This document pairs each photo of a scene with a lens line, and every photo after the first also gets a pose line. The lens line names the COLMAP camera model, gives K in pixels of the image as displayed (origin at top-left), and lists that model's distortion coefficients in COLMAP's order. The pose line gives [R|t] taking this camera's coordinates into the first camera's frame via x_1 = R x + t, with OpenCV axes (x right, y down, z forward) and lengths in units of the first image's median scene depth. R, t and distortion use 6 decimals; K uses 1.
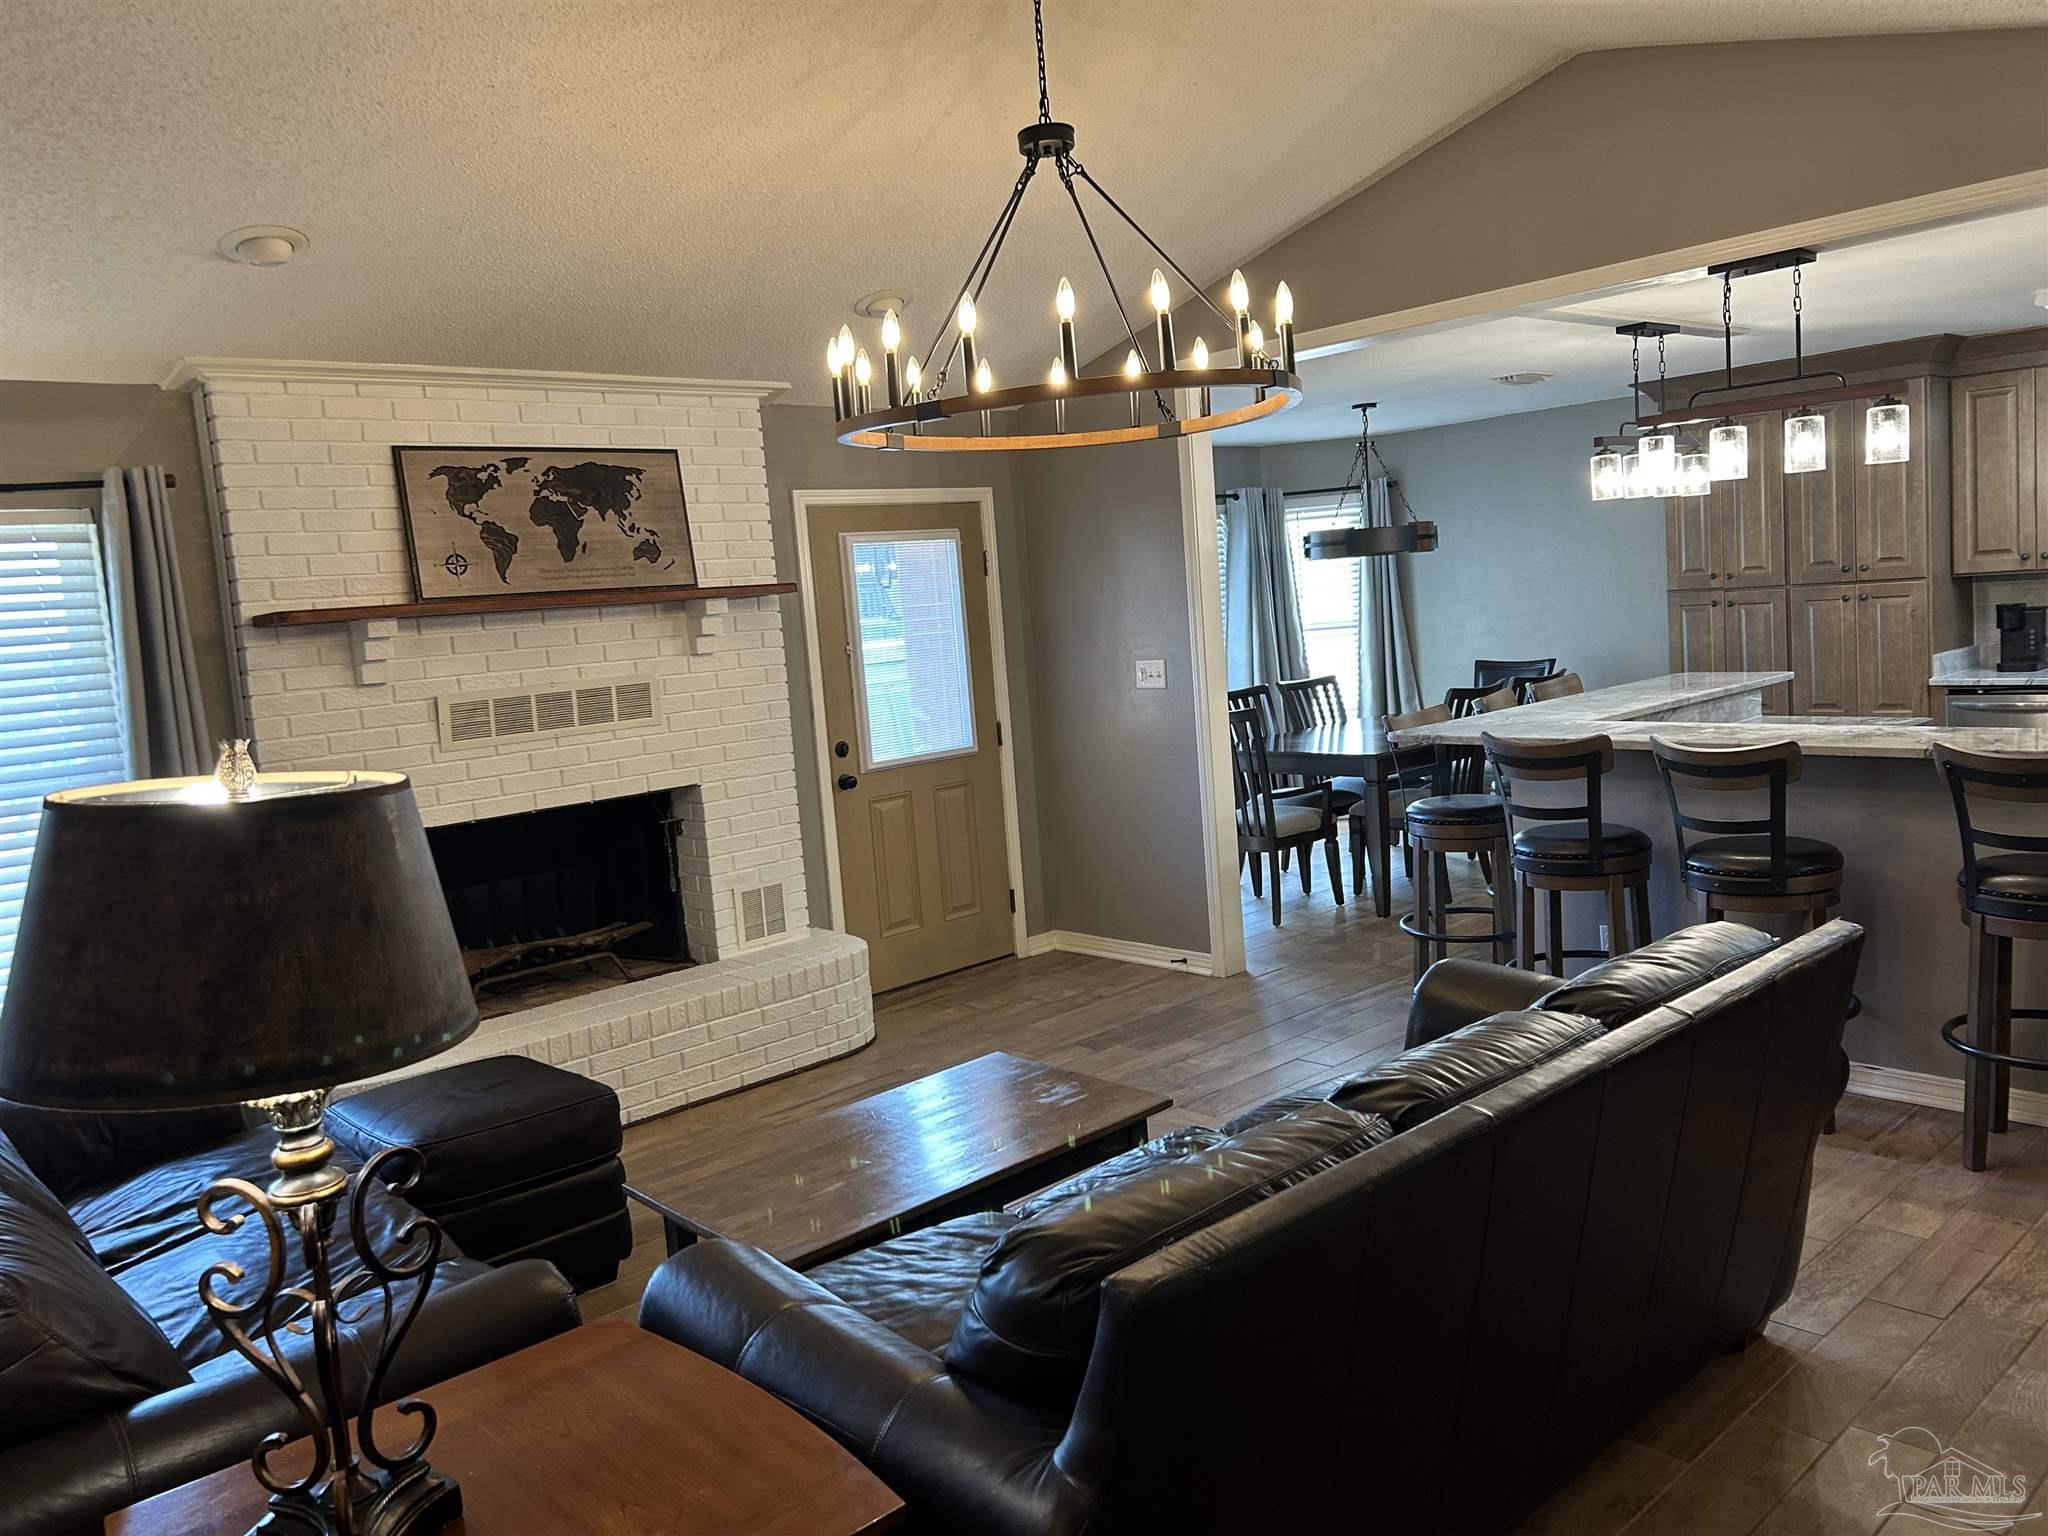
lens RADIAL K [[1555.6, 0, 1017.3], [0, 1555.6, 762.8], [0, 0, 1]] dist [0.054136, -0.059408]
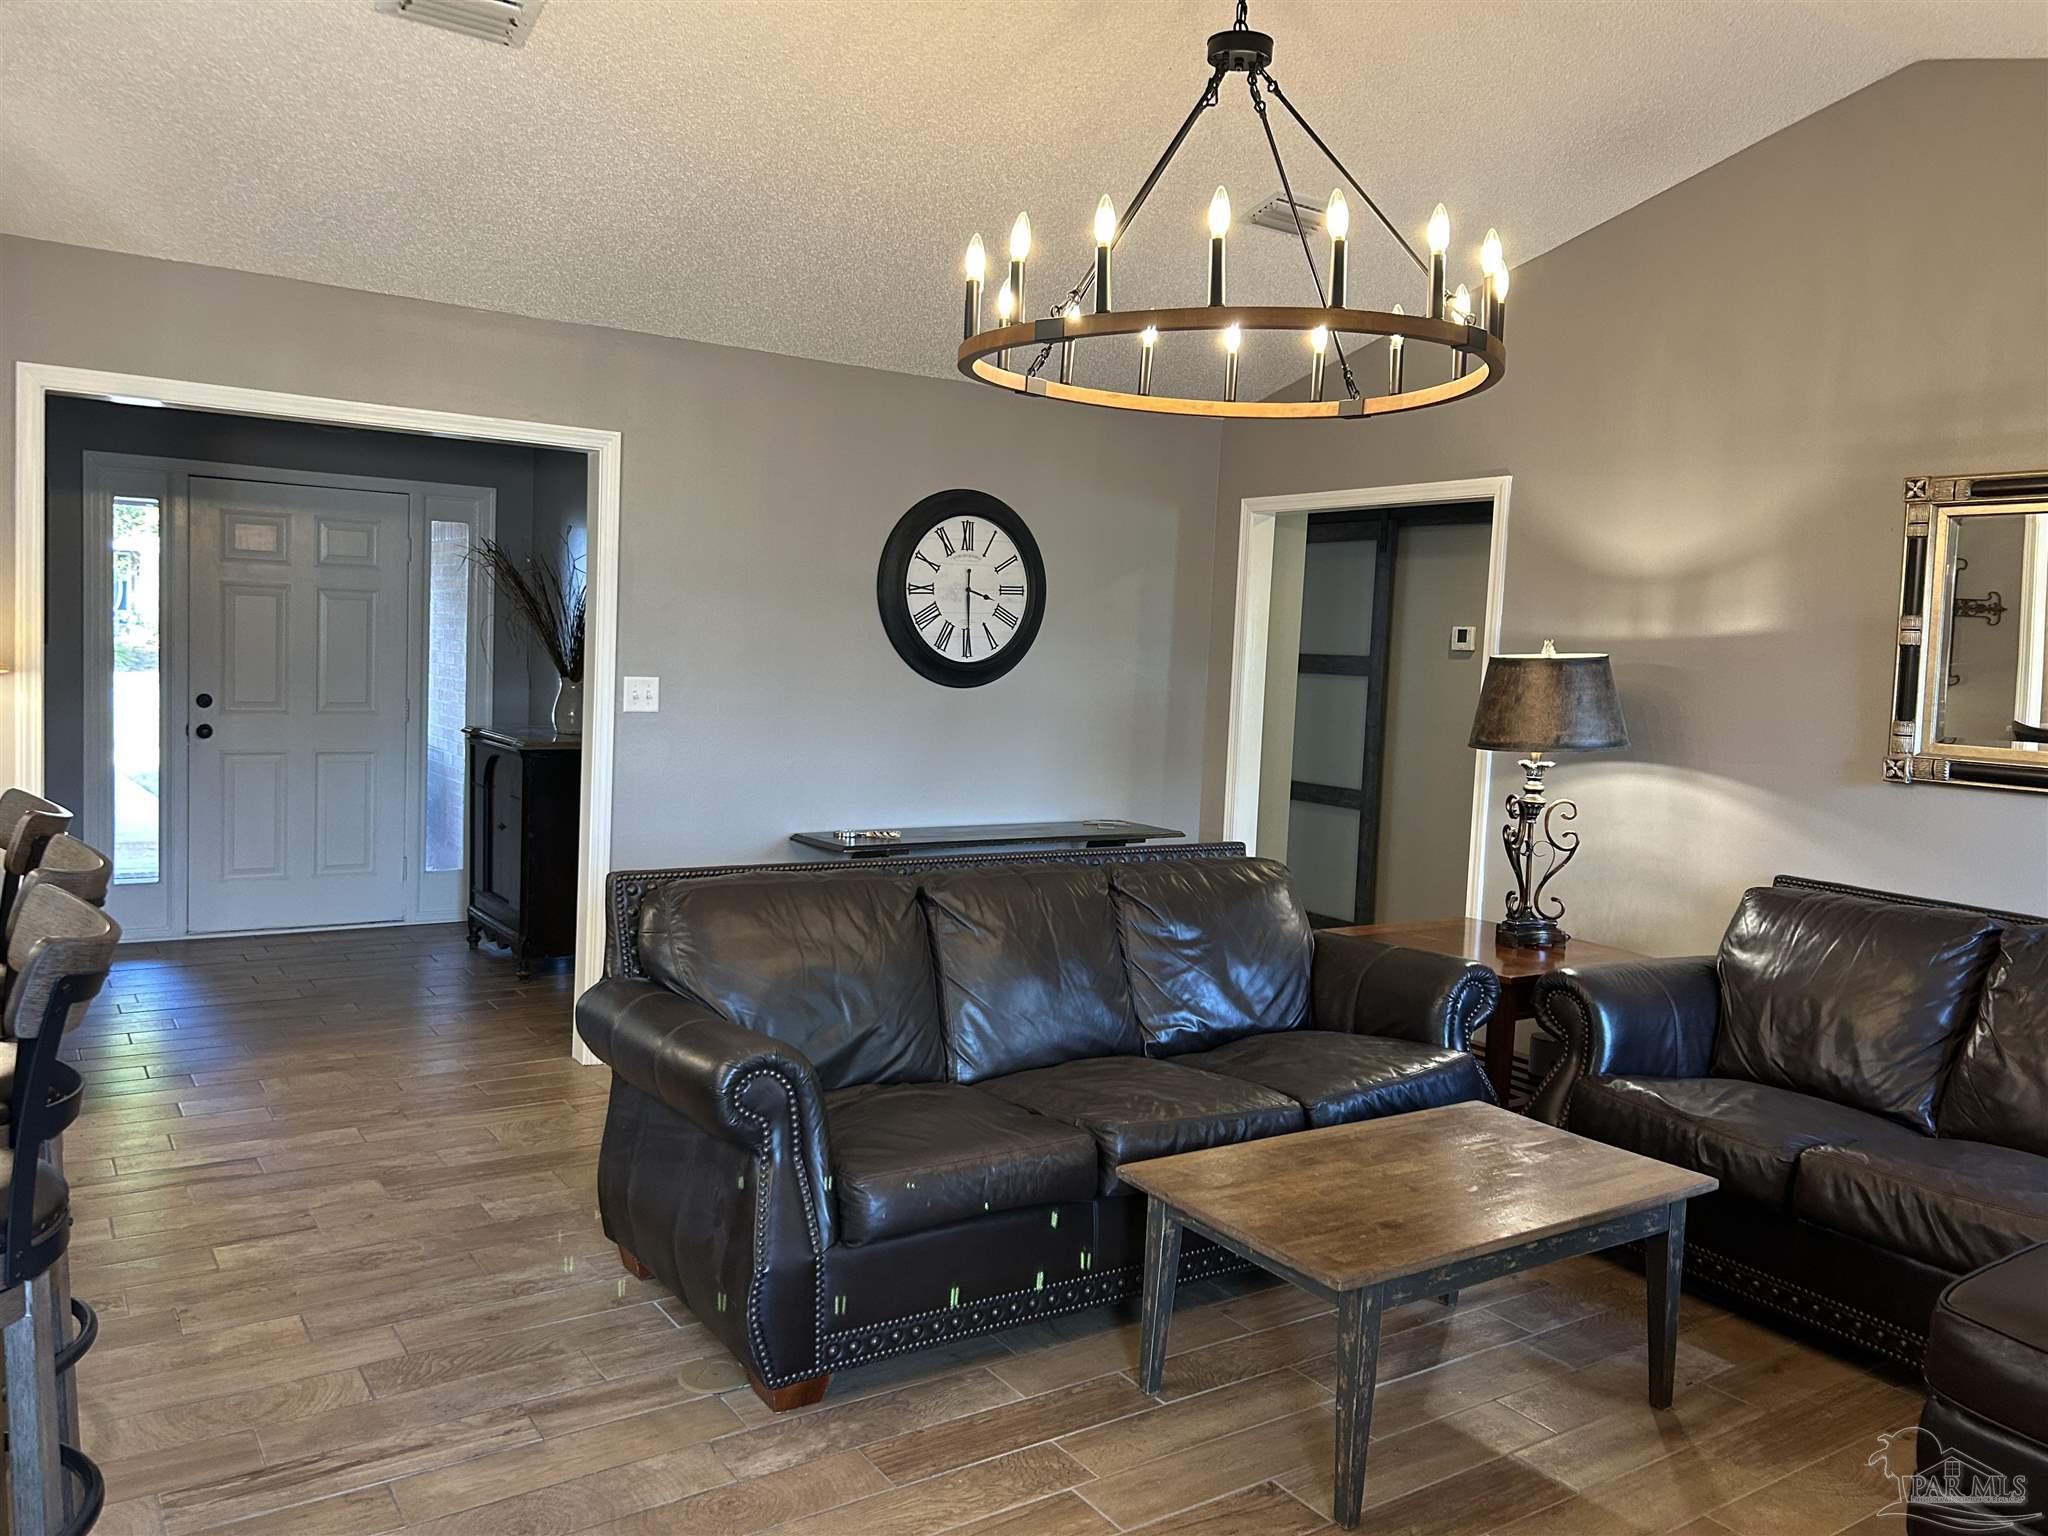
lens RADIAL K [[1555.6, 0, 1017.3], [0, 1555.6, 762.8], [0, 0, 1]] dist [0.054136, -0.059408]
pose [[-0.987386, 0.022130, 0.156780, 0.007515], [0.050758, 0.982166, 0.181035, -0.102940], [-0.149978, 0.186710, -0.970900, 1.170859]]
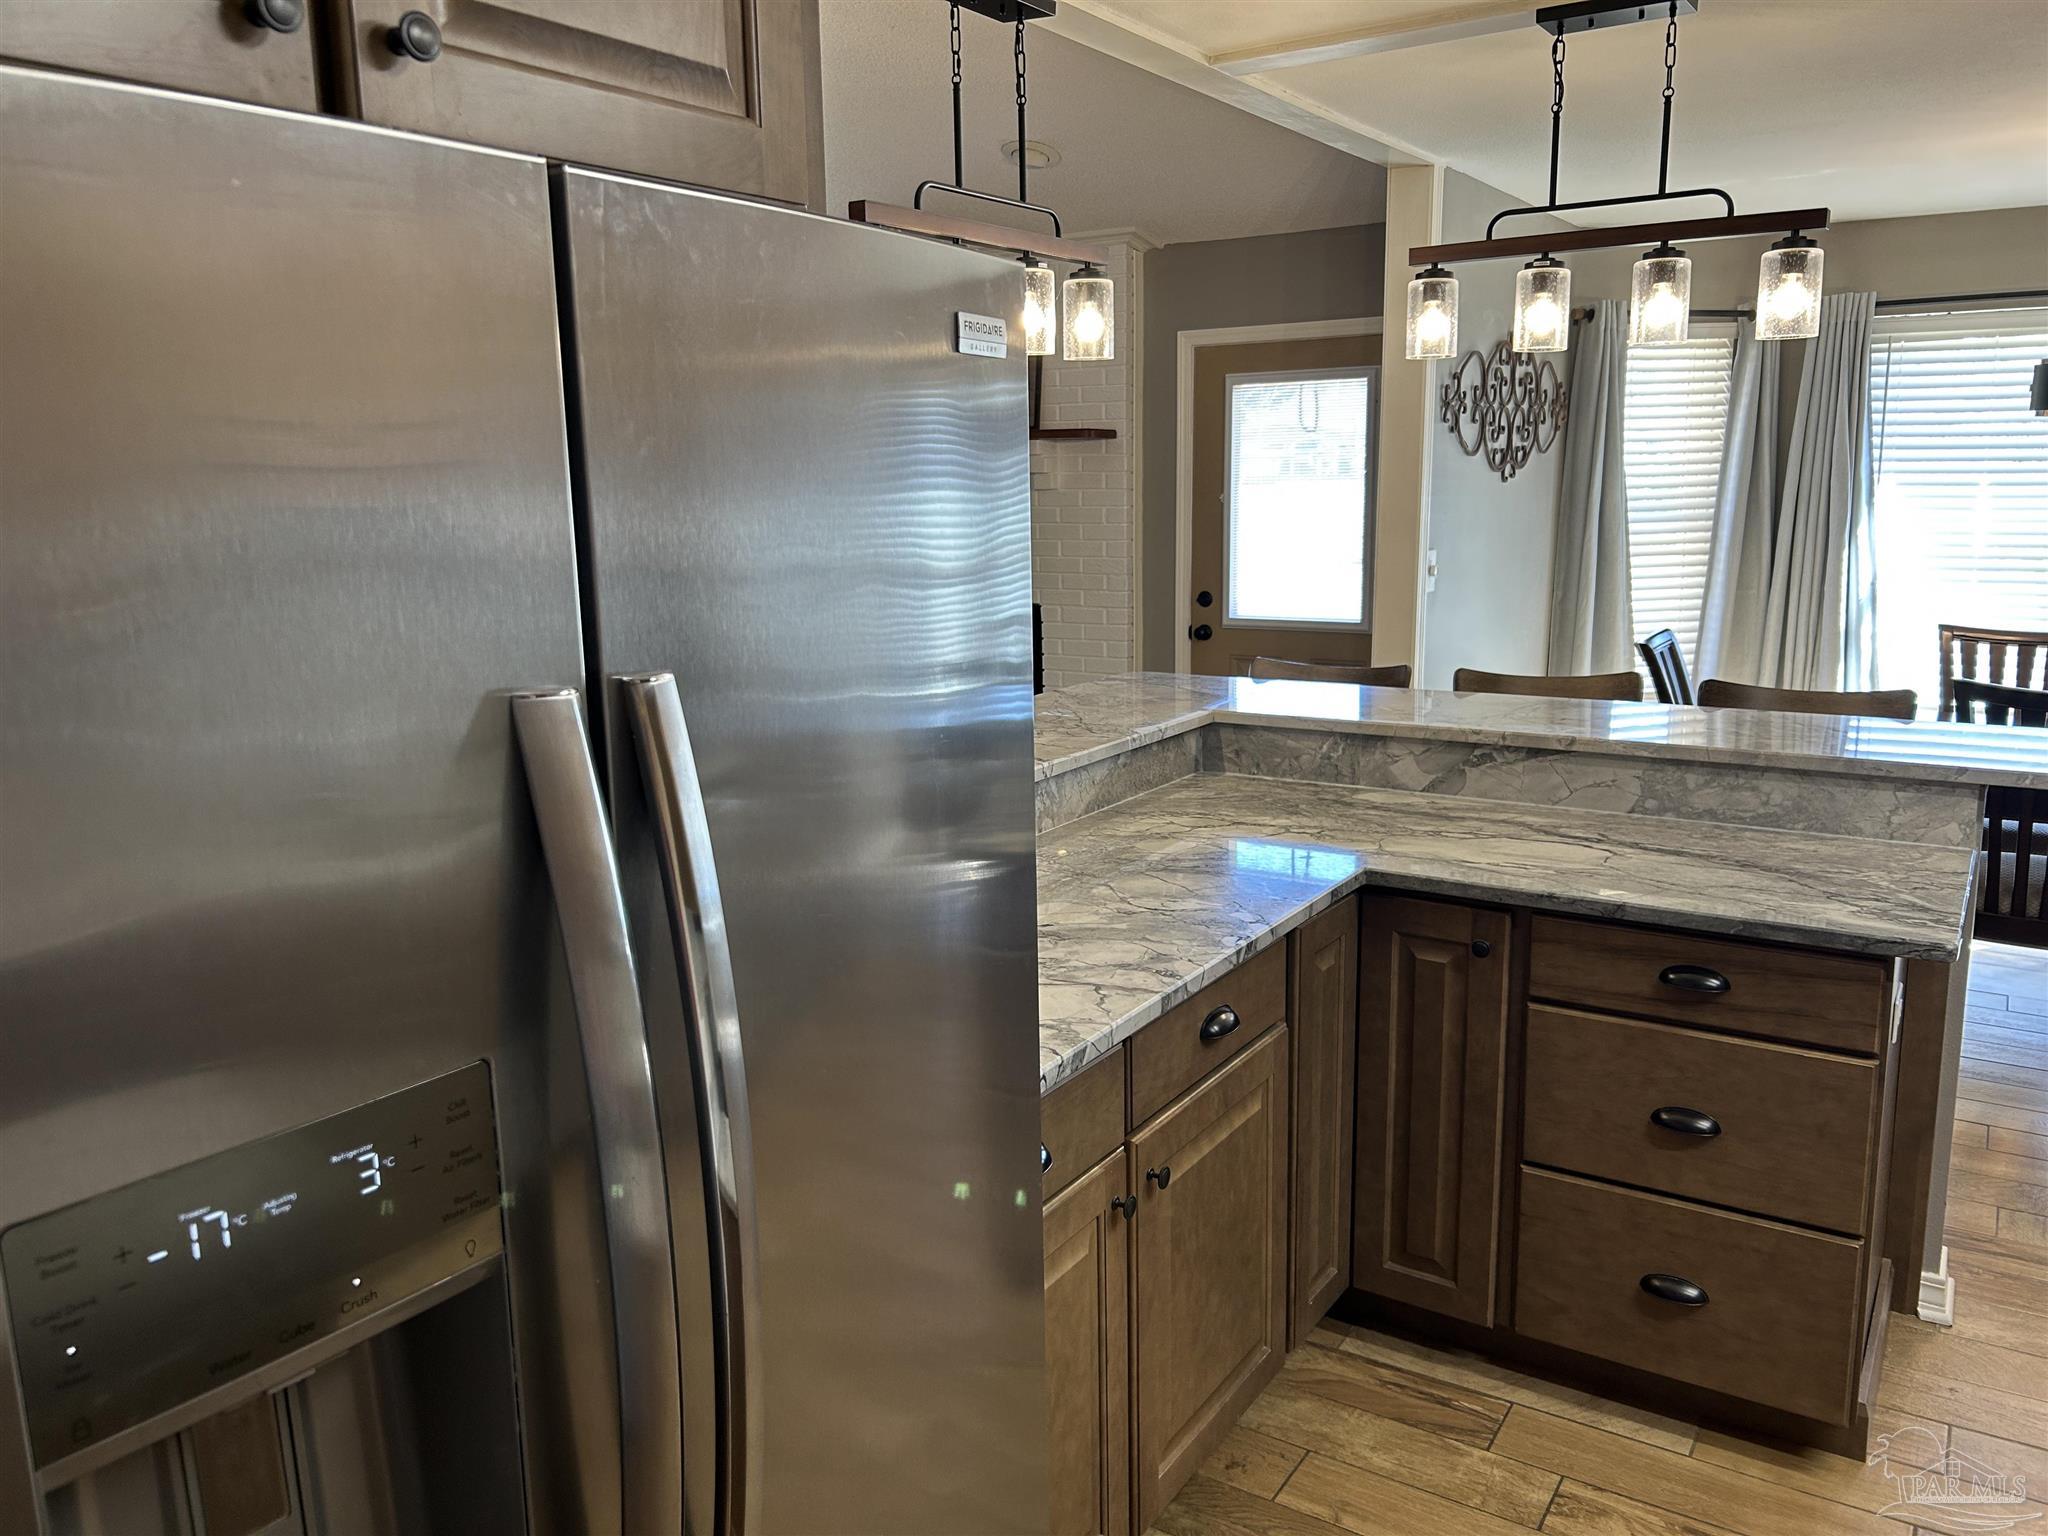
lens RADIAL K [[1557.2, 0, 1022.0], [0, 1557.2, 753.8], [0, 0, 1]] dist [0.034298, -0.001154]
pose [[0.253053, 0.248153, -0.935085, 0.913868], [-0.113329, 0.967493, 0.226084, -0.140198], [0.960792, 0.048761, 0.272950, 0.706009]]
